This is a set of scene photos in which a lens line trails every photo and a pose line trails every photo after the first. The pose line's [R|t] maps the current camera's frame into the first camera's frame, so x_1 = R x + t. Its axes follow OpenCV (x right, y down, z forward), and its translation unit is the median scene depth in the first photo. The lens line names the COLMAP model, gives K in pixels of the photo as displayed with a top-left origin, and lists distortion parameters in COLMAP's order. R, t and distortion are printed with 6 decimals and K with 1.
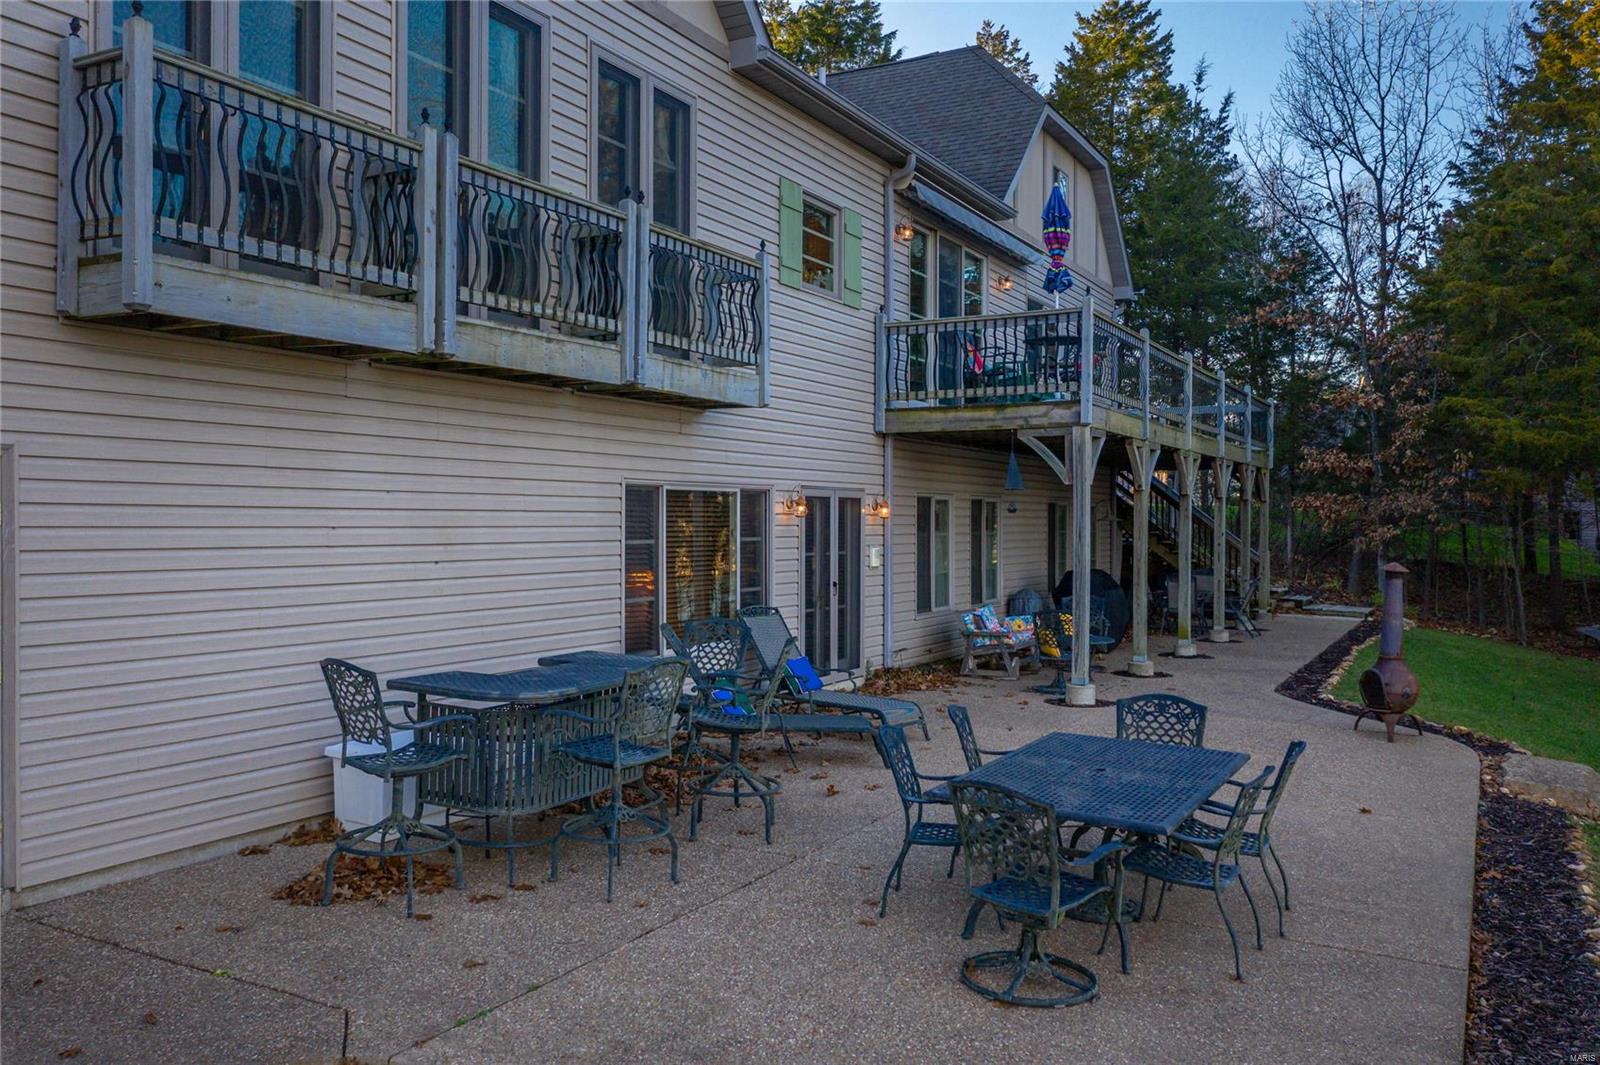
lens RADIAL K [[1269.6, 0, 800.0], [0, 1269.6, 532.5], [0, 0, 1]] dist [-0.008421, 0.004259]
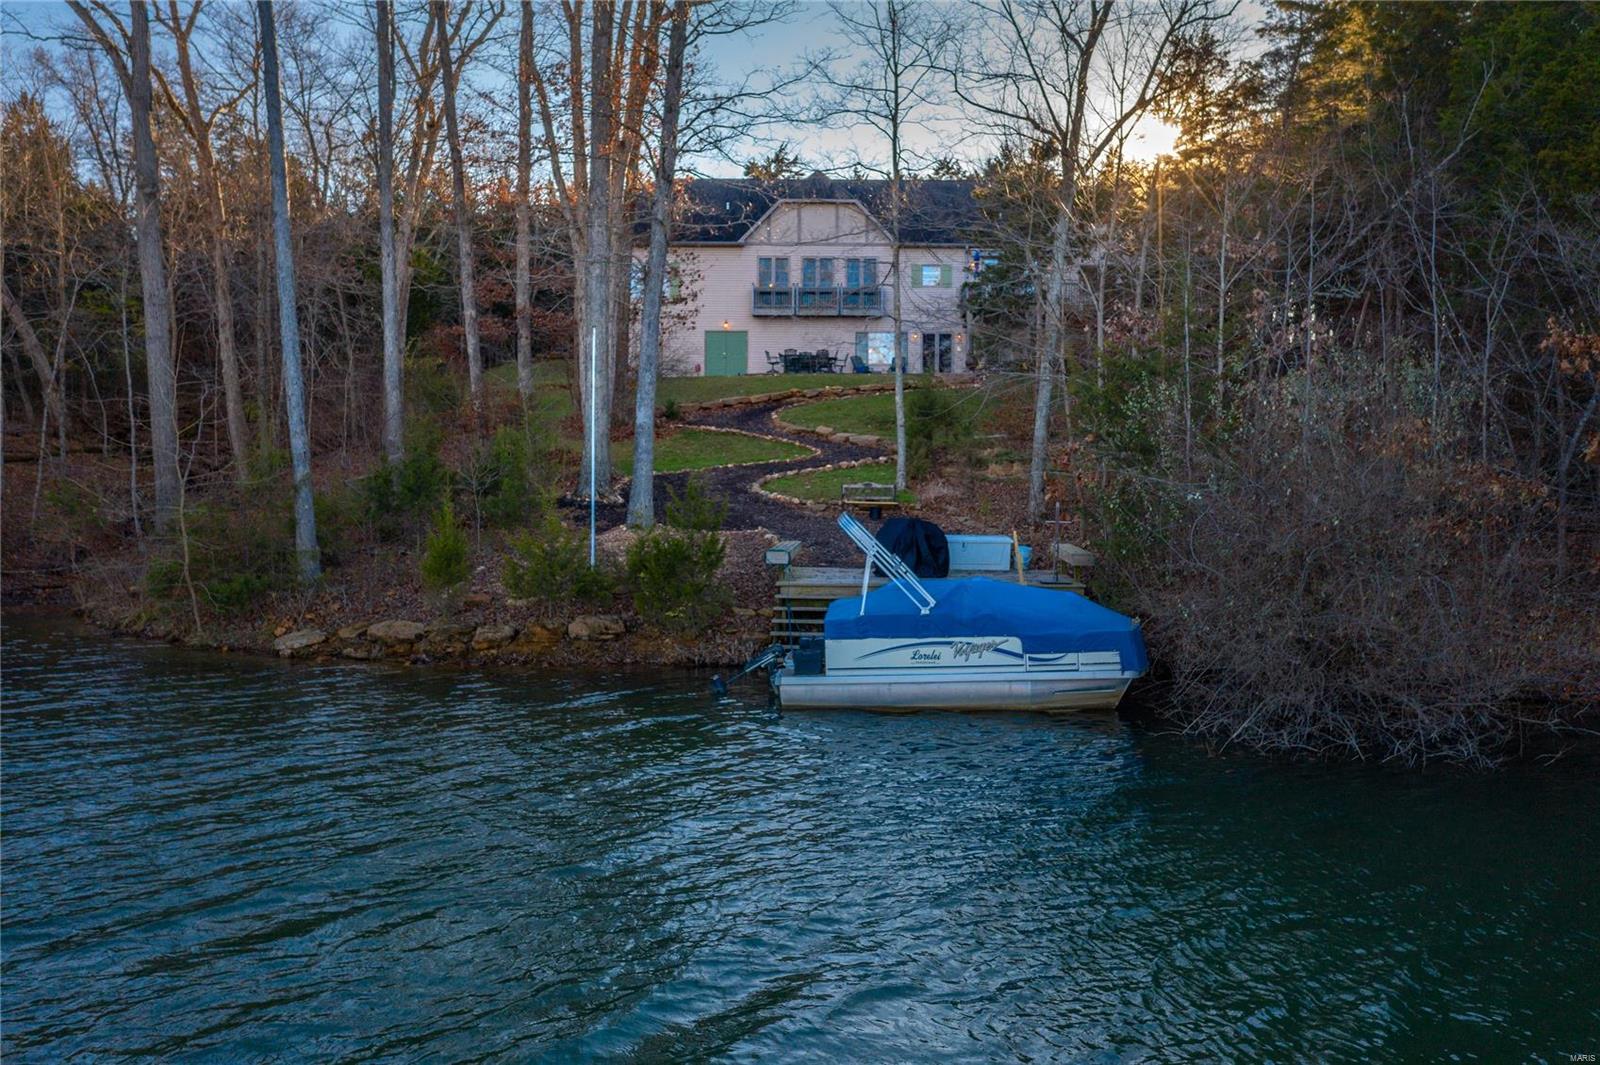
lens RADIAL K [[1269.6, 0, 800.0], [0, 1269.6, 532.5], [0, 0, 1]] dist [-0.008421, 0.004259]
pose [[0.470986, 0.025324, -0.881777, 3.555176], [-0.012434, 0.999679, 0.022068, 0.545573], [0.882053, 0.000570, 0.471149, -1.397197]]
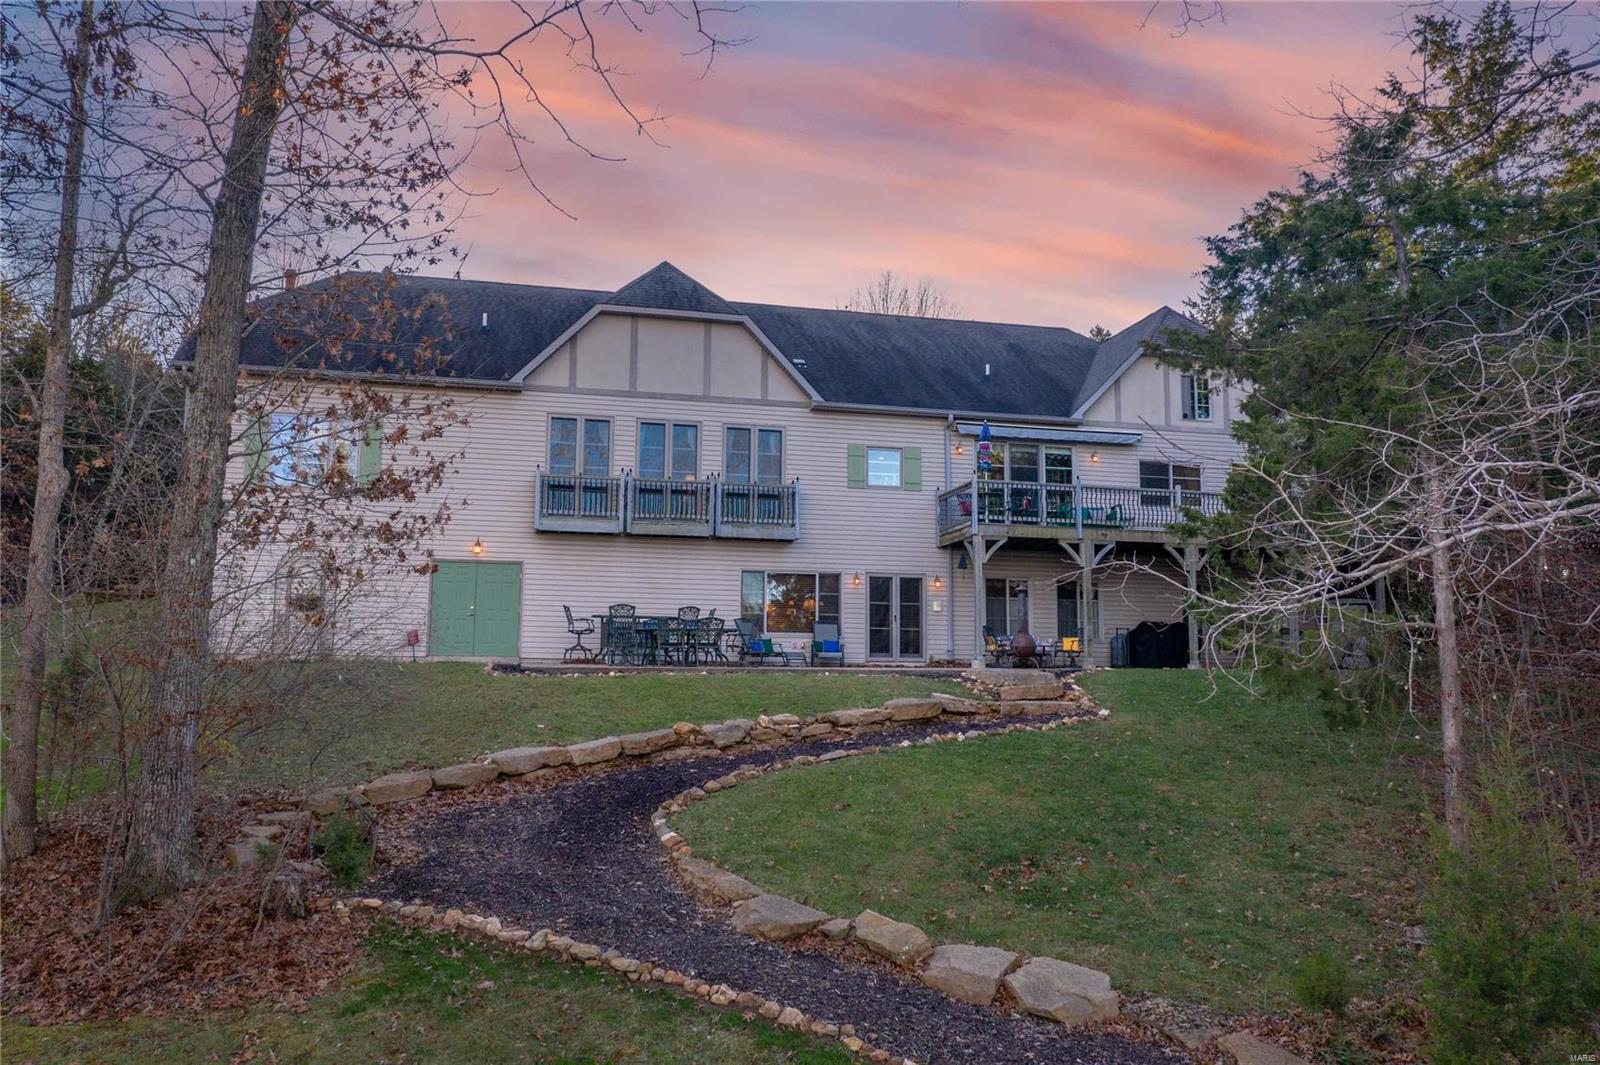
lens RADIAL K [[1269.6, 0, 800.0], [0, 1269.6, 532.5], [0, 0, 1]] dist [-0.008421, 0.004259]
pose [[0.666243, -0.101991, -0.738727, 1.543692], [-0.011259, 0.989115, -0.146714, 0.219094], [0.745649, 0.106064, 0.657843, -0.578427]]
